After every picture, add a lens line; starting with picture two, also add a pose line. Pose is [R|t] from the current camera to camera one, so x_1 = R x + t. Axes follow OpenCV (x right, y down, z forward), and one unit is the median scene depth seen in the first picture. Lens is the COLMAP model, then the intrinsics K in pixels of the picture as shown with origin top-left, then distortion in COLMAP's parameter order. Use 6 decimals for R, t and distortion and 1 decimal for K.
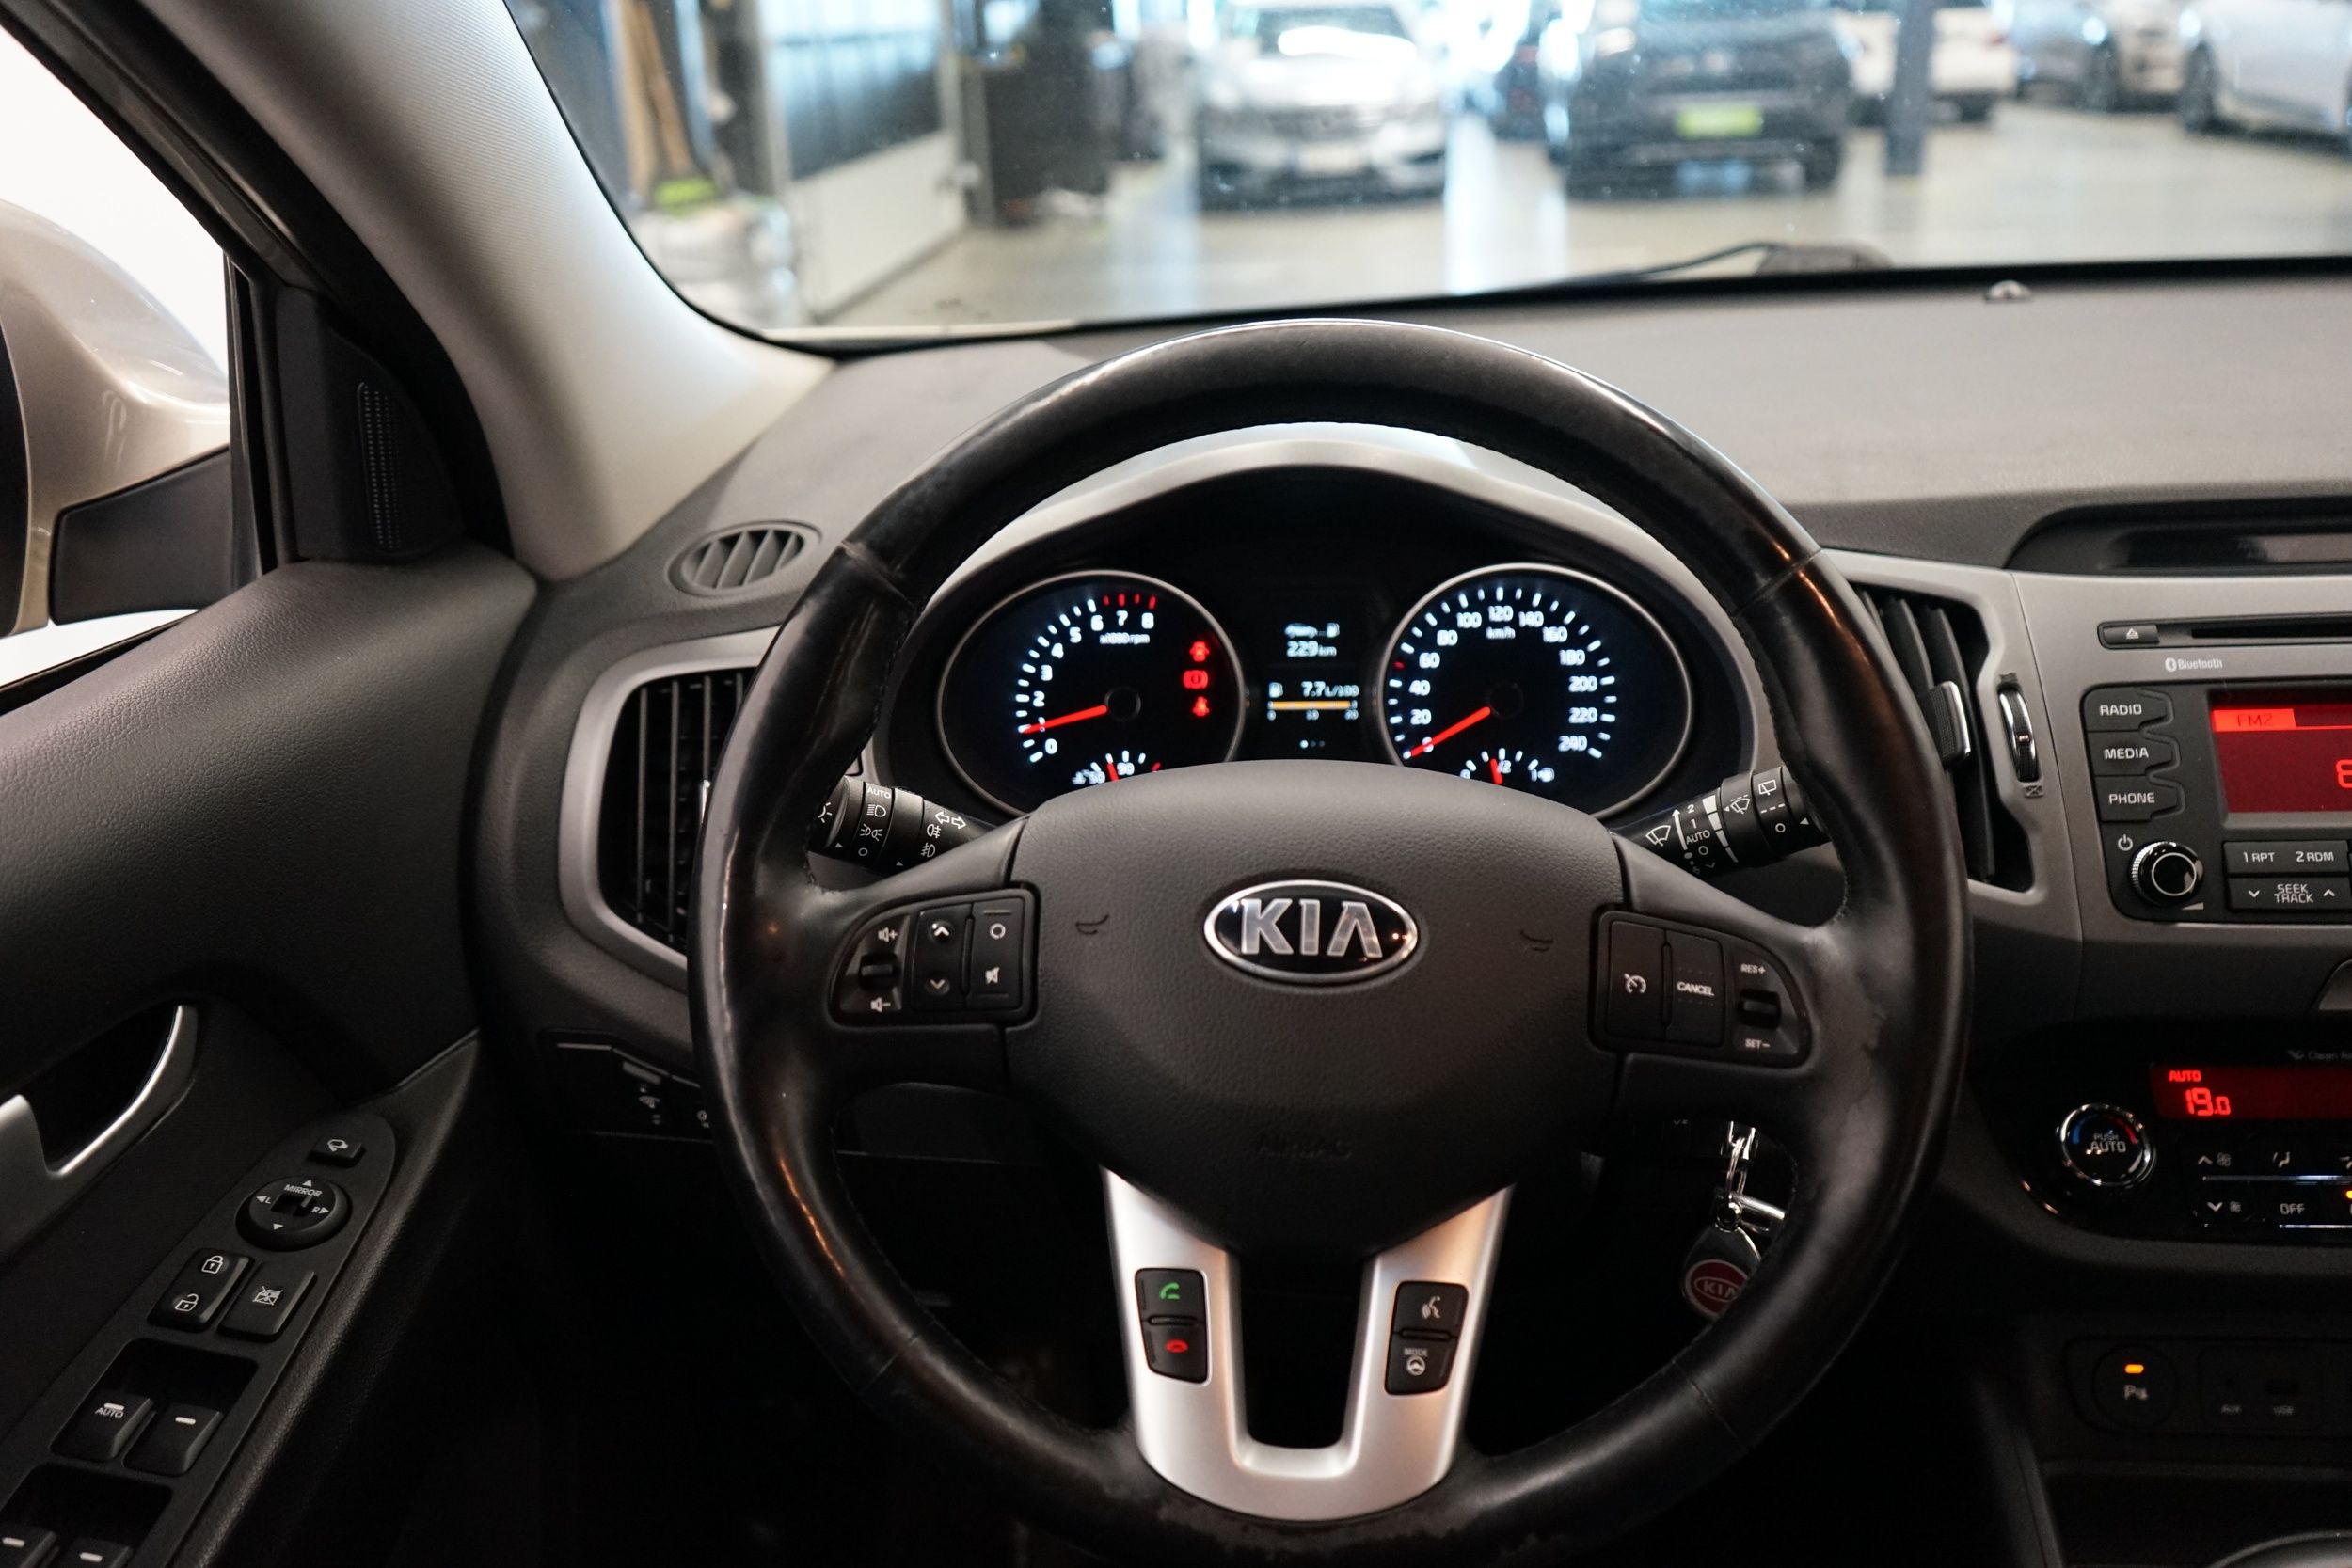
lens RADIAL K [[2008.7, 0, 1178.2], [0, 2008.7, 793.6], [0, 0, 1]] dist [0.007631, 0.029472]
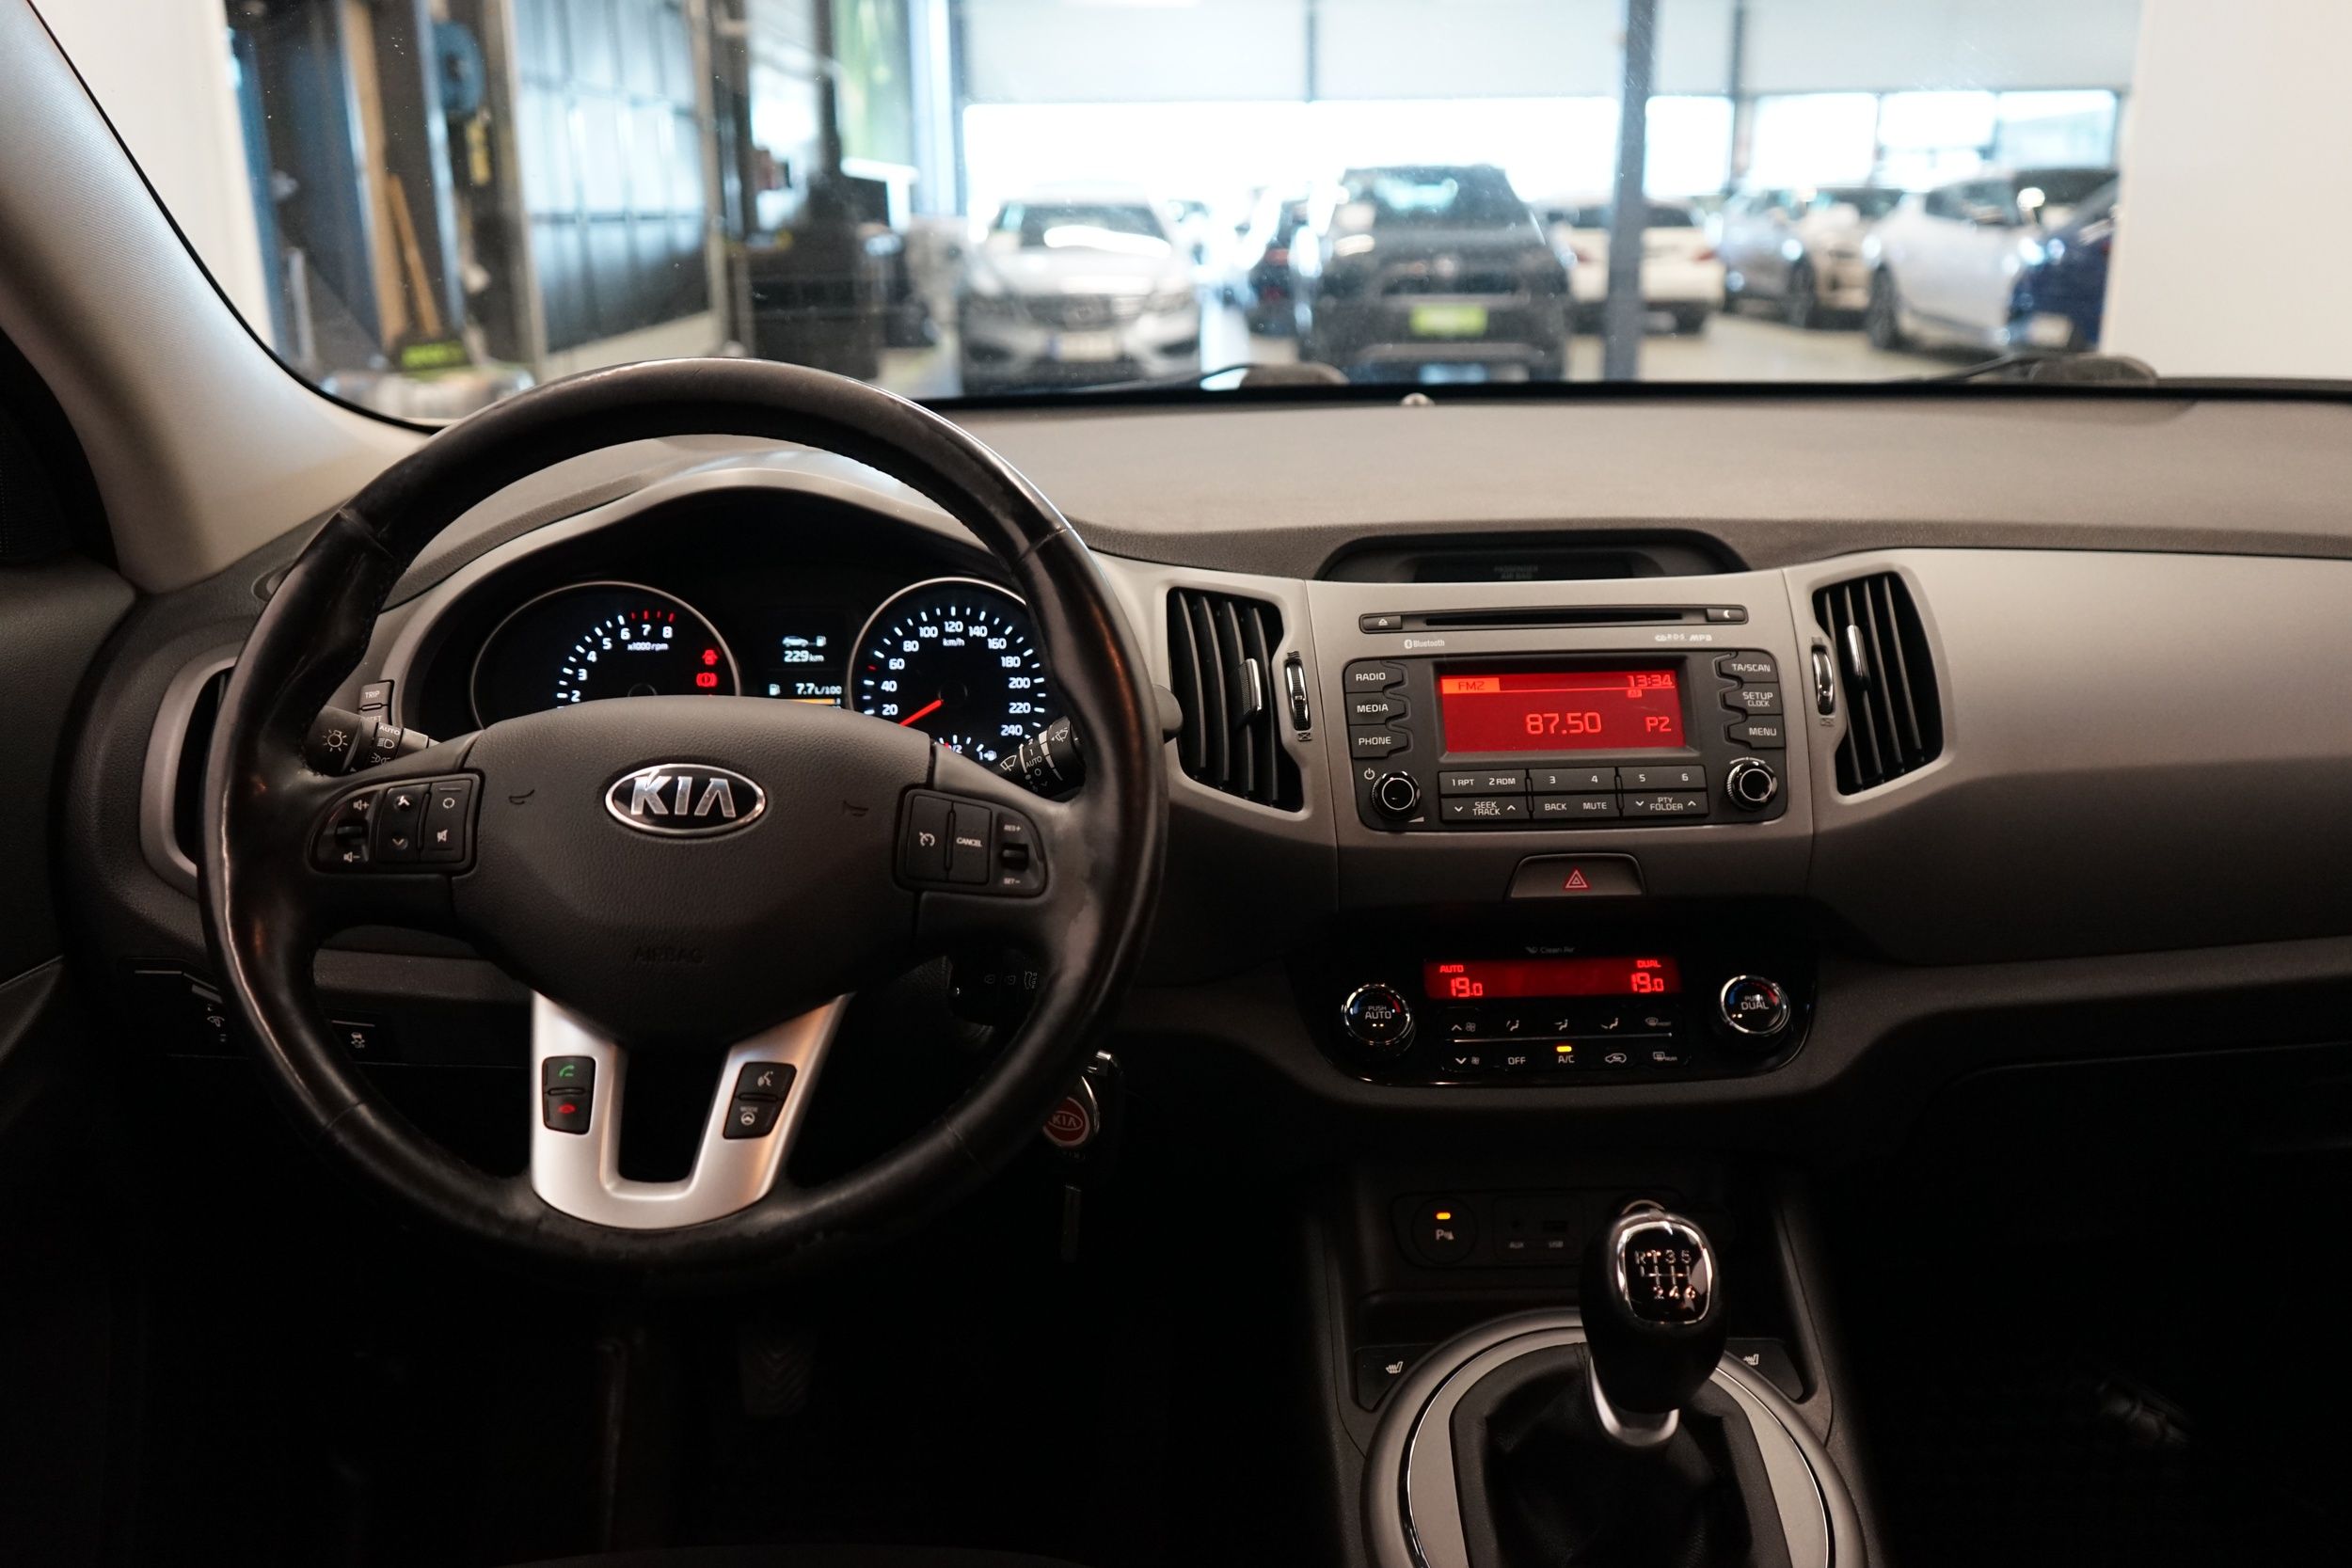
lens RADIAL K [[2008.7, 0, 1179.6], [0, 2008.7, 779.0], [0, 0, 1]] dist [0.007631, 0.029472]
pose [[0.994558, 0.000025, 0.104186, 0.176654], [0.010041, 0.995322, -0.096090, 0.130121], [-0.103701, 0.096613, 0.989905, -0.247593]]
